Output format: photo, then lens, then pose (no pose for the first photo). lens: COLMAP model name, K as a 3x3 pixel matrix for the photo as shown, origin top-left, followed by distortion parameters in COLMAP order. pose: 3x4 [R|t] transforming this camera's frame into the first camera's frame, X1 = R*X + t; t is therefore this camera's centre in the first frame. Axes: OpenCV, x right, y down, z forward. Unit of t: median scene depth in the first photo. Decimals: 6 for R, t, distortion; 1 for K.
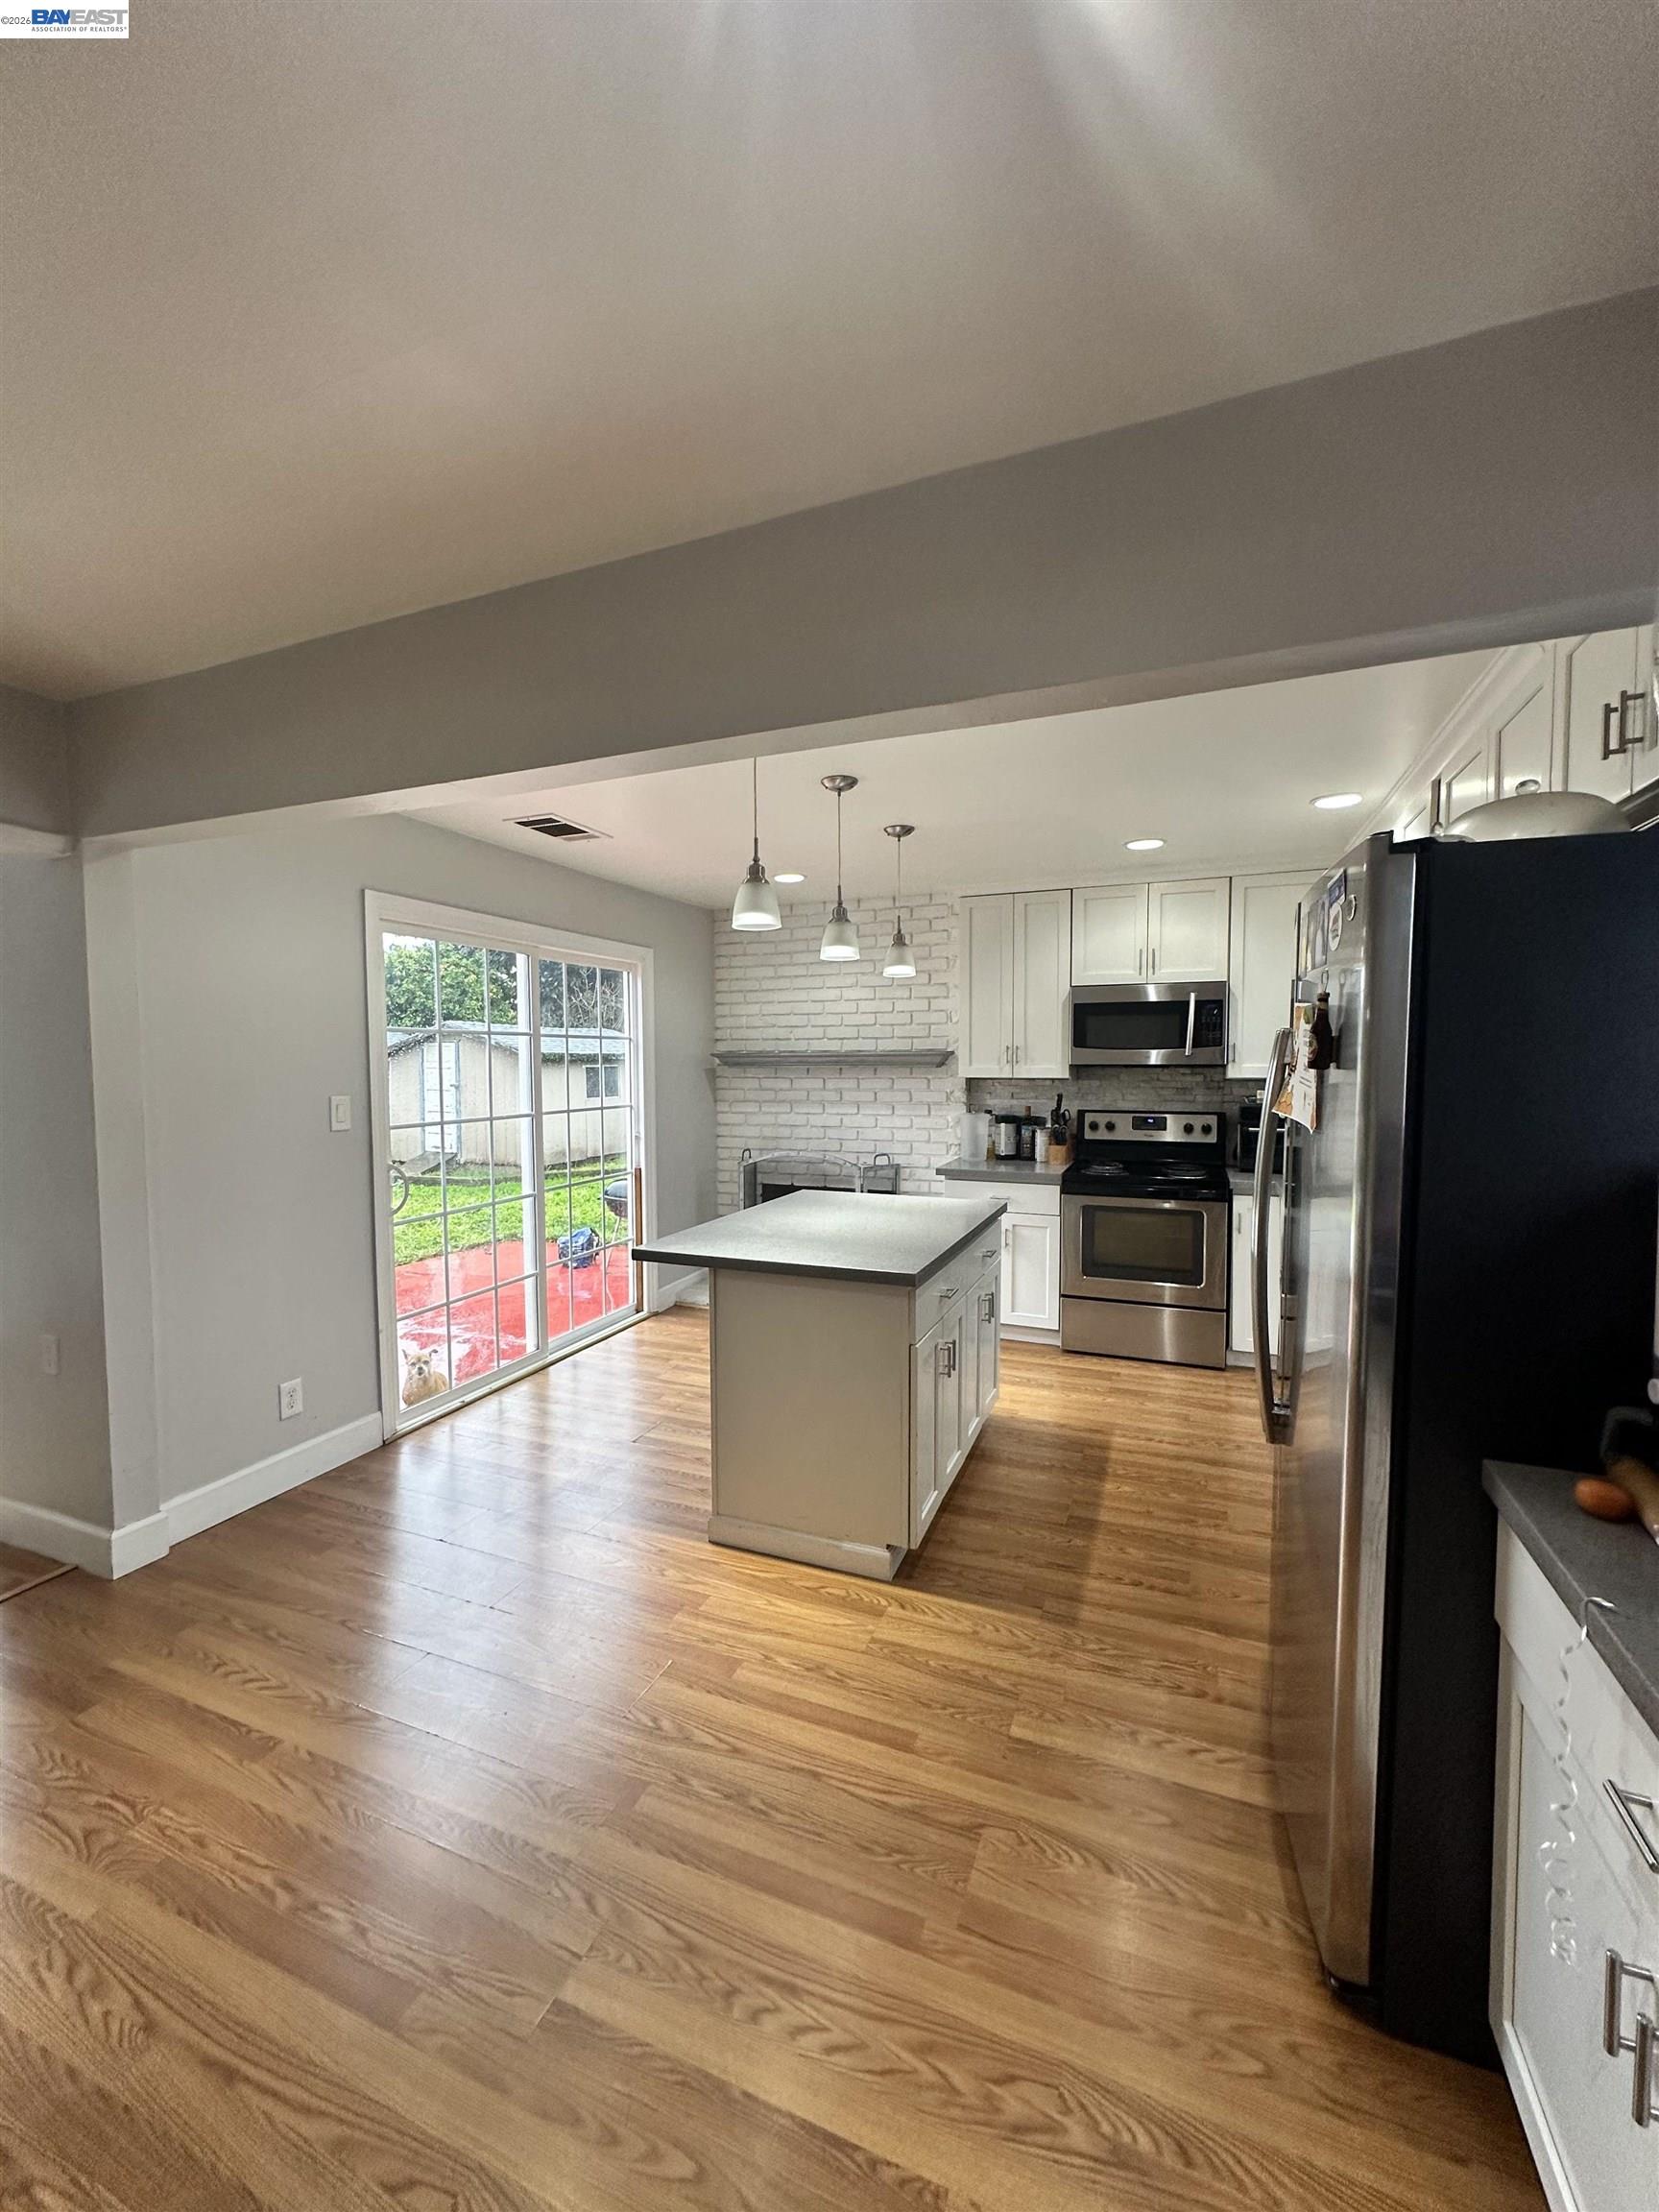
lens RADIAL K [[882.4, 0, 829.5], [0, 882.4, 1106.0], [0, 0, 1]] dist [0.001719, 0.000350]
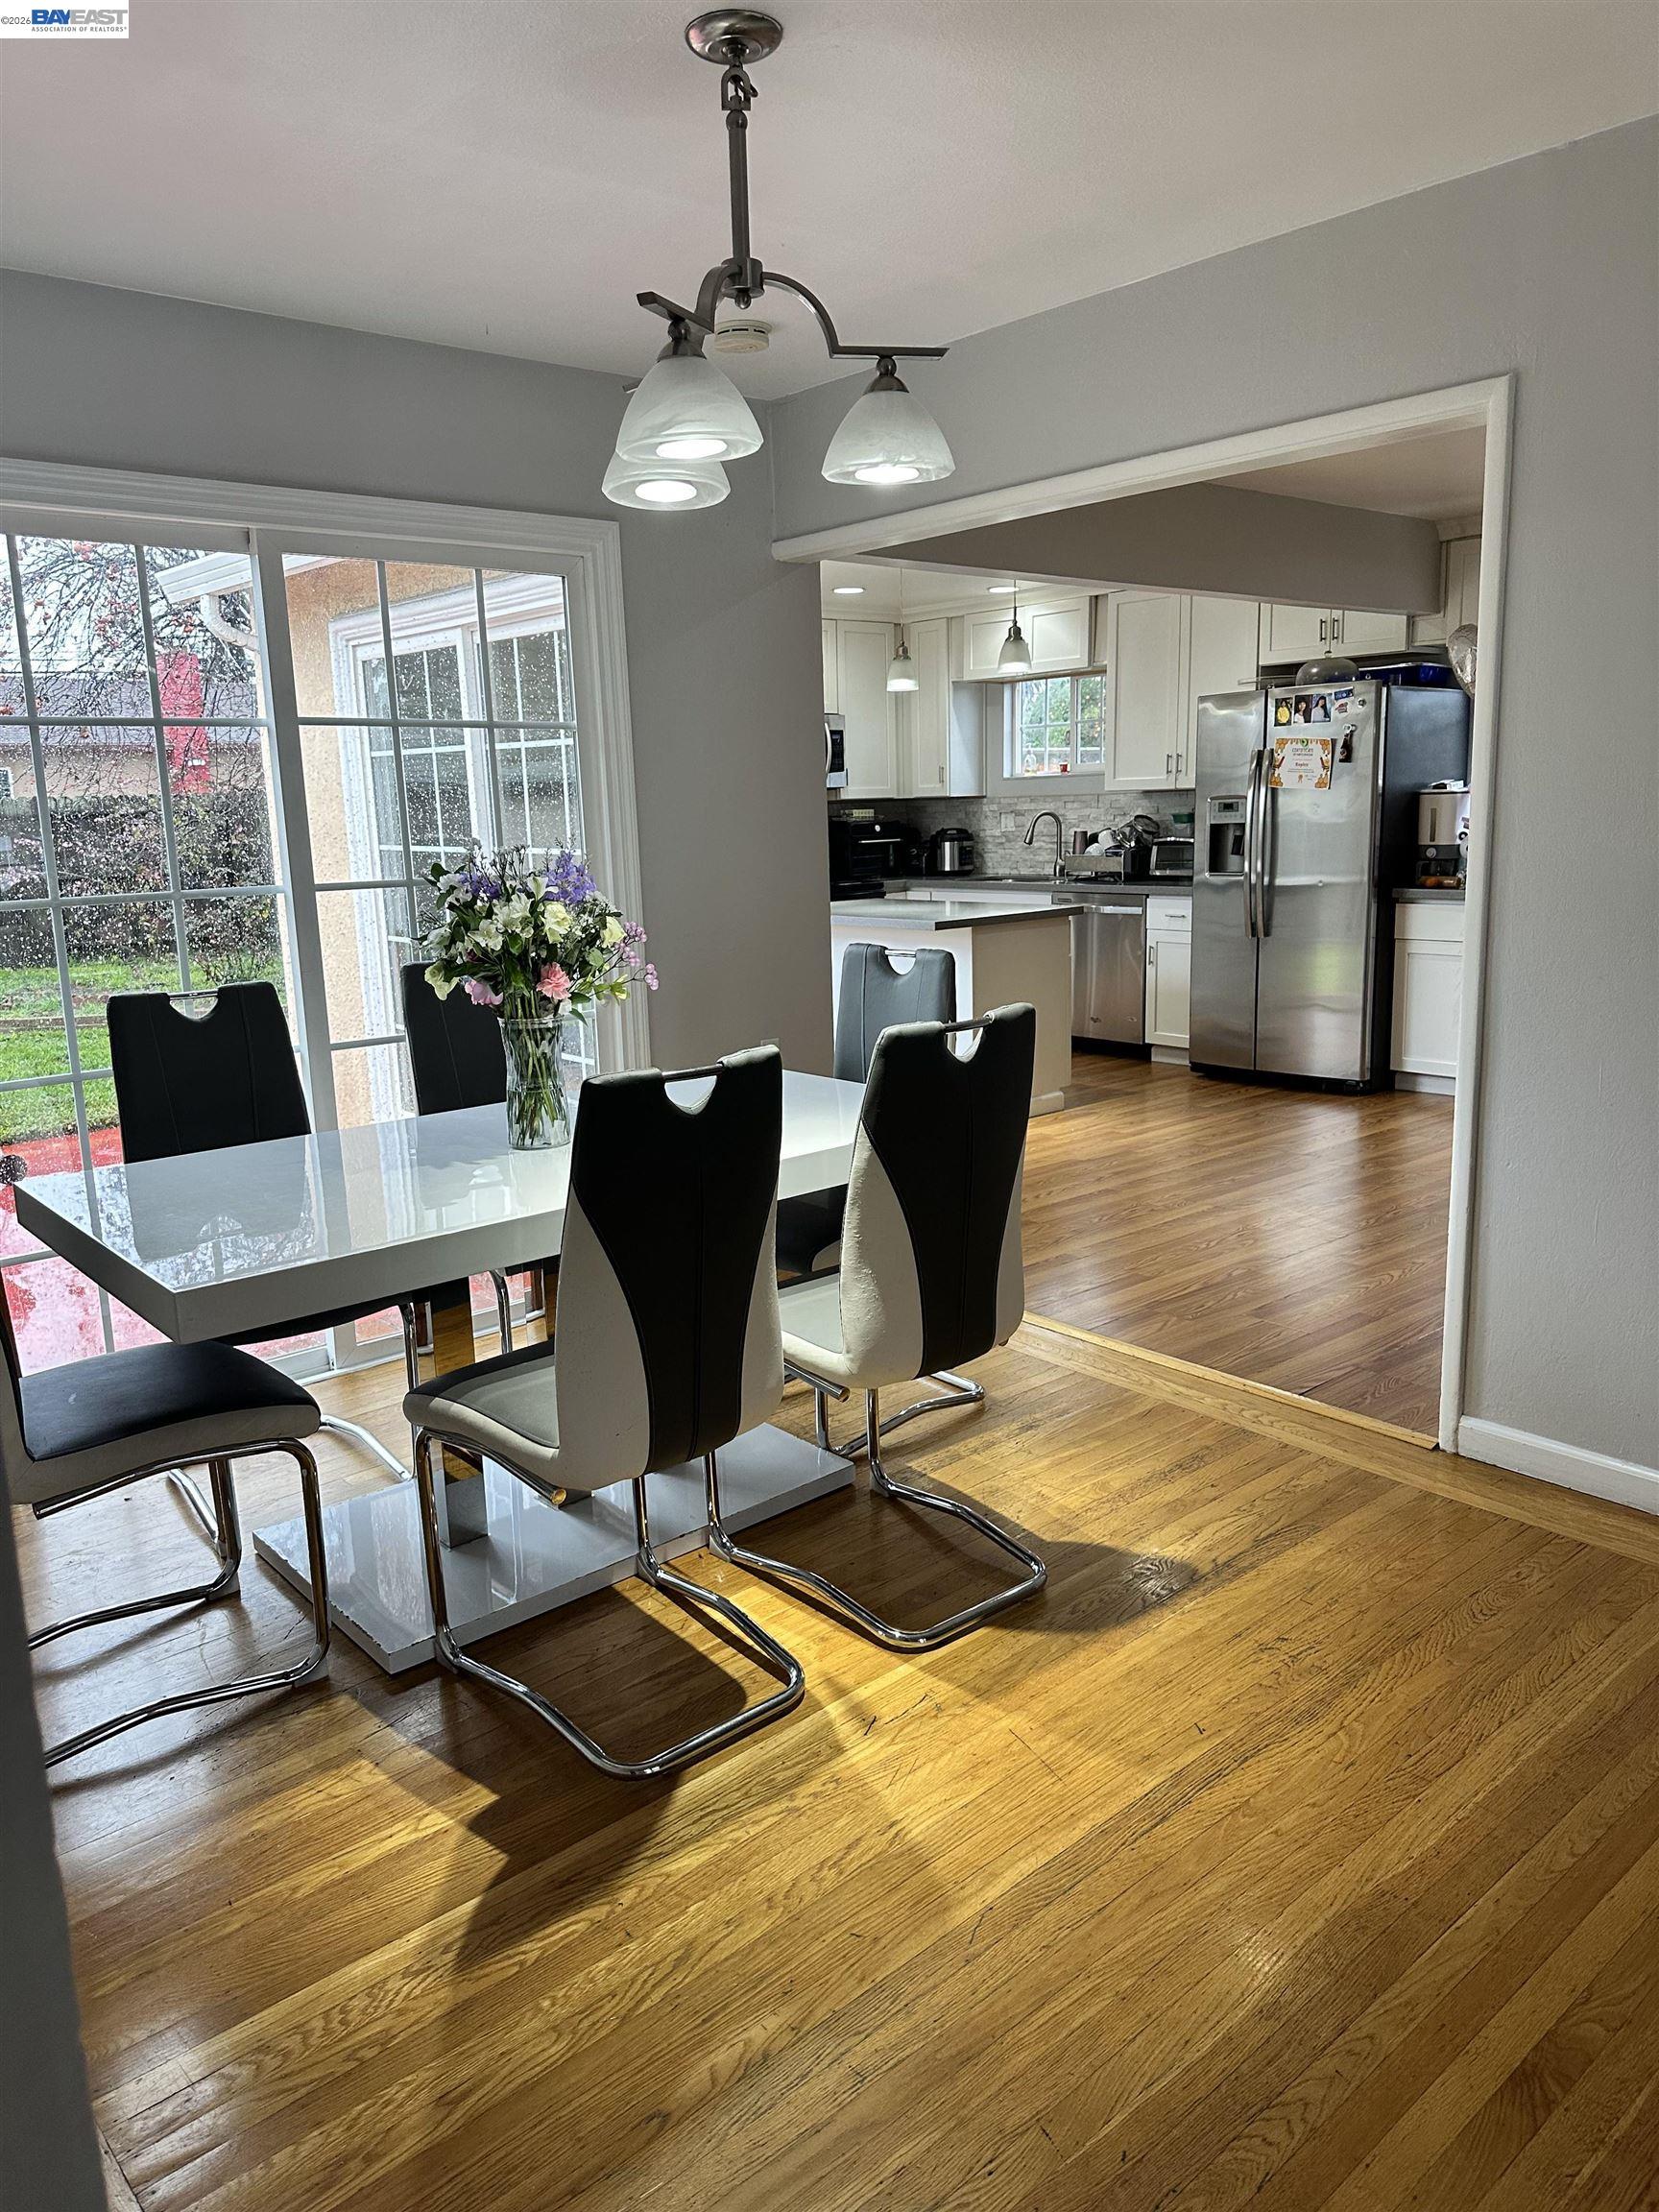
lens RADIAL K [[1537.8, 0, 822.0], [0, 1537.8, 1110.9], [0, 0, 1]] dist [0.097828, -0.128399]
pose [[0.454480, -0.184485, 0.871443, -1.458013], [0.073502, 0.982748, 0.169715, 0.025947], [-0.887719, -0.013079, 0.460200, 0.071532]]
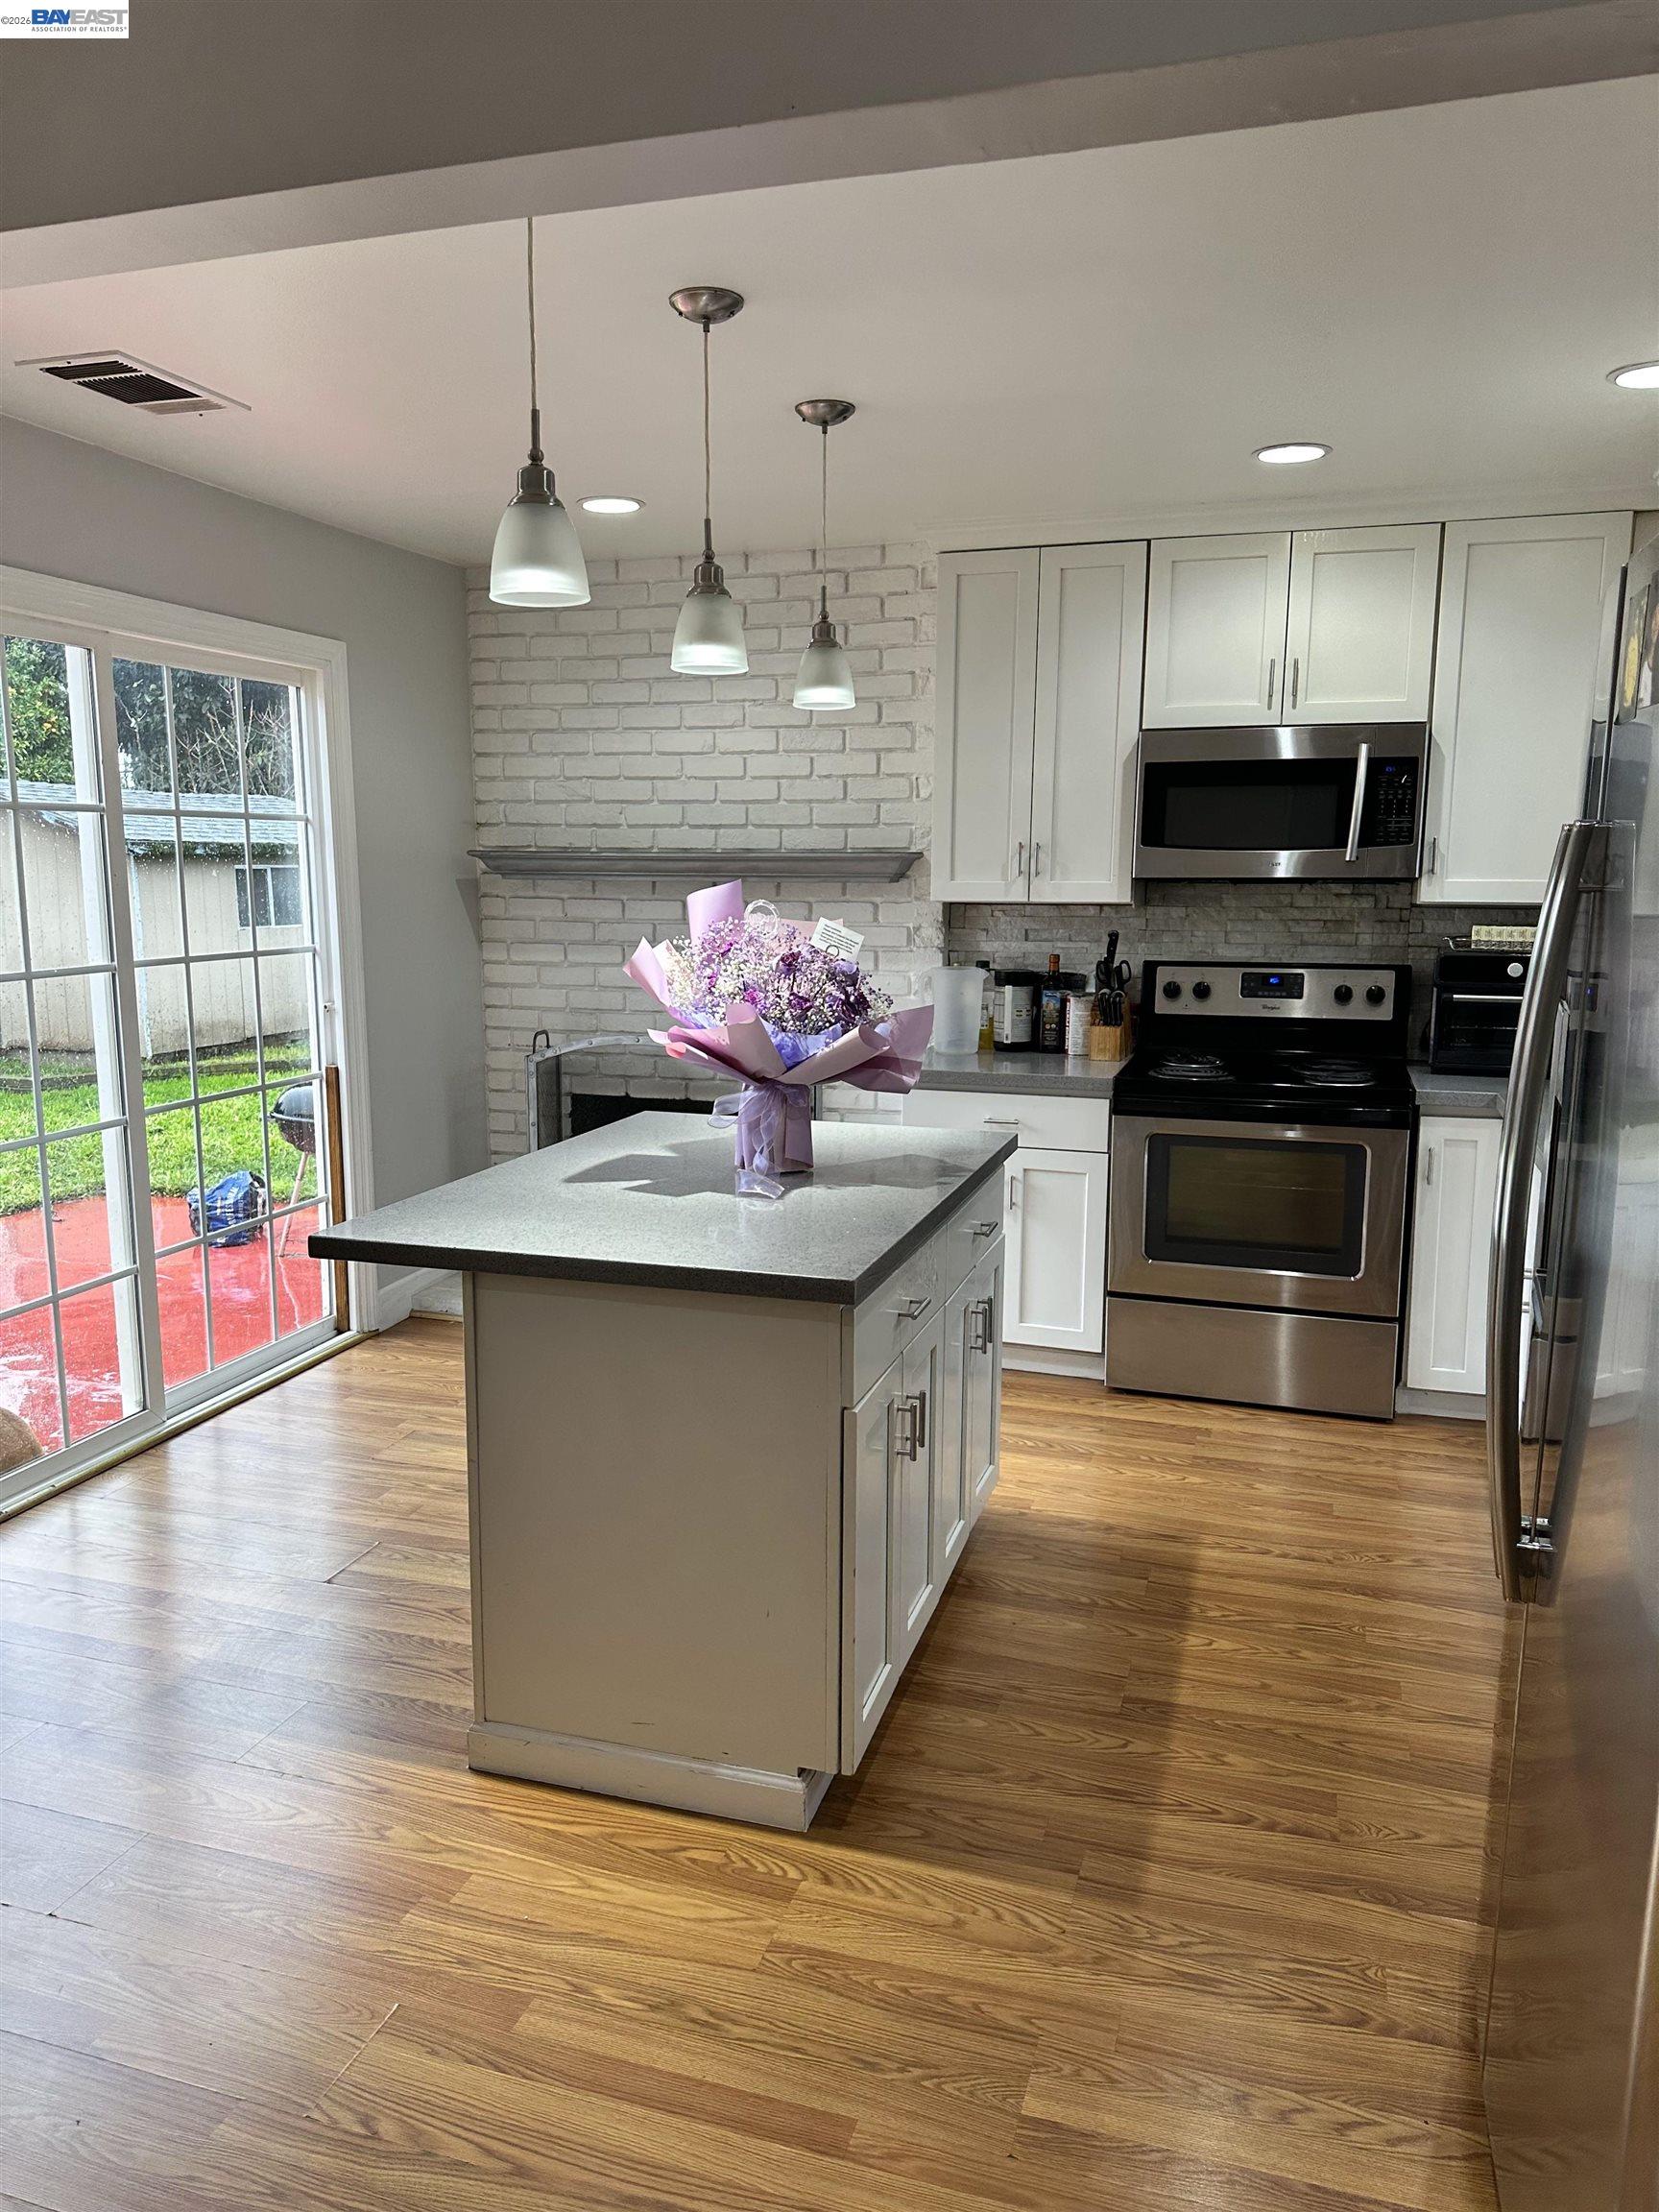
lens RADIAL K [[1543.9, 0, 817.6], [0, 1543.9, 1115.6], [0, 0, 1]] dist [0.171976, -0.288462]
pose [[0.996970, -0.005024, 0.077624, 0.001641], [-0.003580, 0.993892, 0.110297, -0.007057], [-0.077704, -0.110241, 0.990863, 0.044839]]
